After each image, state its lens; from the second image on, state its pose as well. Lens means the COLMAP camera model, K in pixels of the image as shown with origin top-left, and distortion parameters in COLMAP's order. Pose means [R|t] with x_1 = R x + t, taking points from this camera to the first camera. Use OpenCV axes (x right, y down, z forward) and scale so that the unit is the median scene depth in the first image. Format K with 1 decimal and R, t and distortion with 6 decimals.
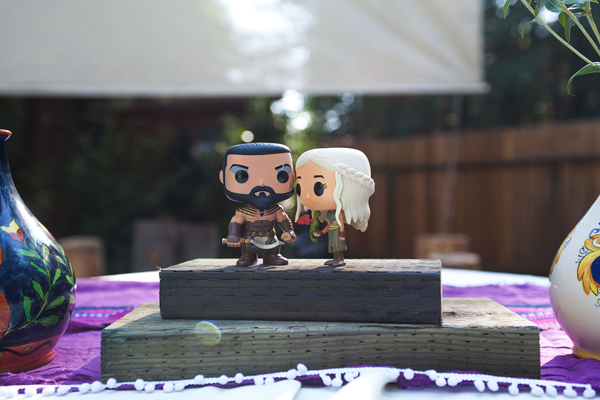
lens RADIAL K [[735.4, 0, 301.9], [0, 735.4, 200.4], [0, 0, 1]] dist [0.102066, 0.000000]
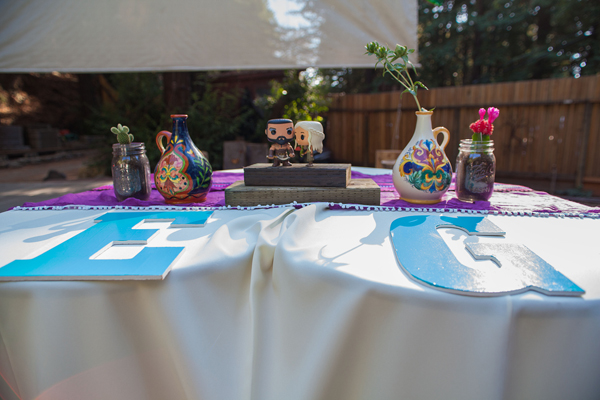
lens RADIAL K [[423.3, 0, 300.1], [0, 423.3, 202.0], [0, 0, 1]] dist [-0.052240, -0.000628]
pose [[0.999152, 0.003974, -0.040990, 0.074490], [0.003157, 0.985012, 0.172454, -0.046761], [0.041061, -0.172438, 0.984164, -0.514302]]
